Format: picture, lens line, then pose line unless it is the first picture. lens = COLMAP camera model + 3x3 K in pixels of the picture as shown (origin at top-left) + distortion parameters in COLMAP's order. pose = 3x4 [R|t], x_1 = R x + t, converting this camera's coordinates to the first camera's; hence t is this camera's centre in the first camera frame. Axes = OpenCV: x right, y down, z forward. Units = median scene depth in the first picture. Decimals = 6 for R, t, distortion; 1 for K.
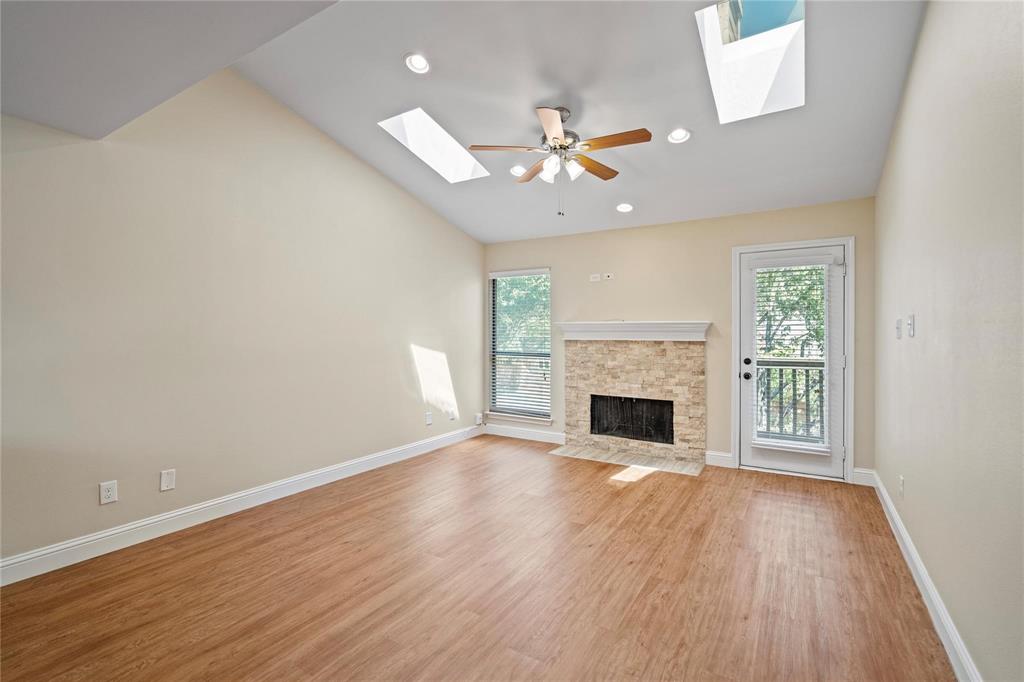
lens RADIAL K [[468.1, 0, 514.6], [0, 468.1, 335.9], [0, 0, 1]] dist [-0.003794, 0.000717]
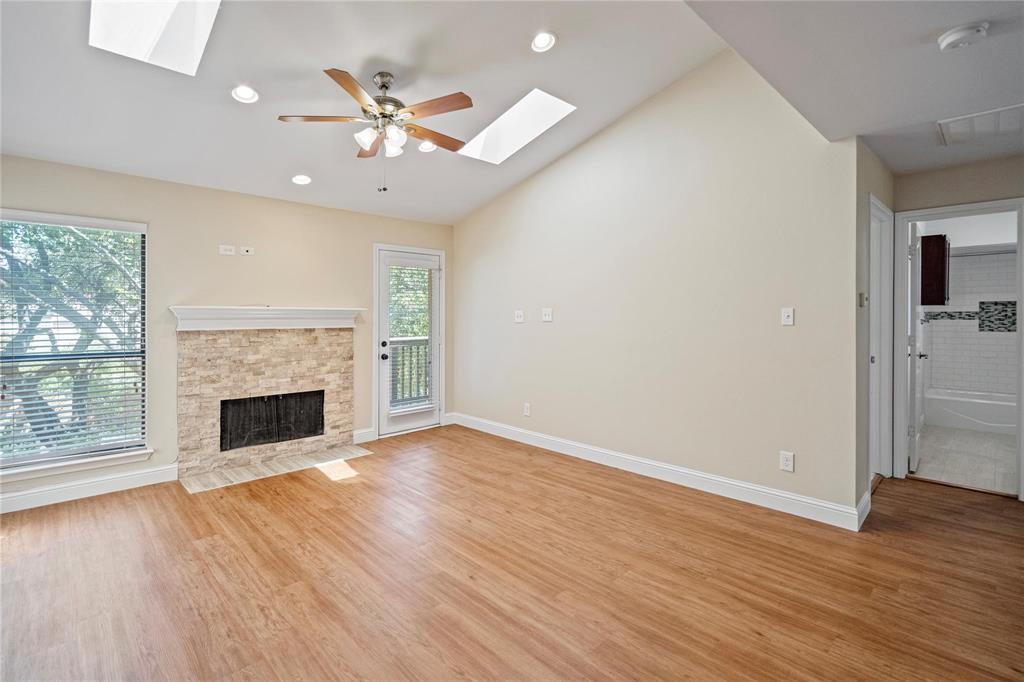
lens RADIAL K [[468.1, 0, 504.6], [0, 468.1, 318.1], [0, 0, 1]] dist [-0.003794, 0.000717]
pose [[0.254550, -0.004275, 0.967050, -0.506887], [0.008355, 0.999963, 0.002221, -0.009233], [-0.967024, 0.007514, 0.254576, 0.386930]]
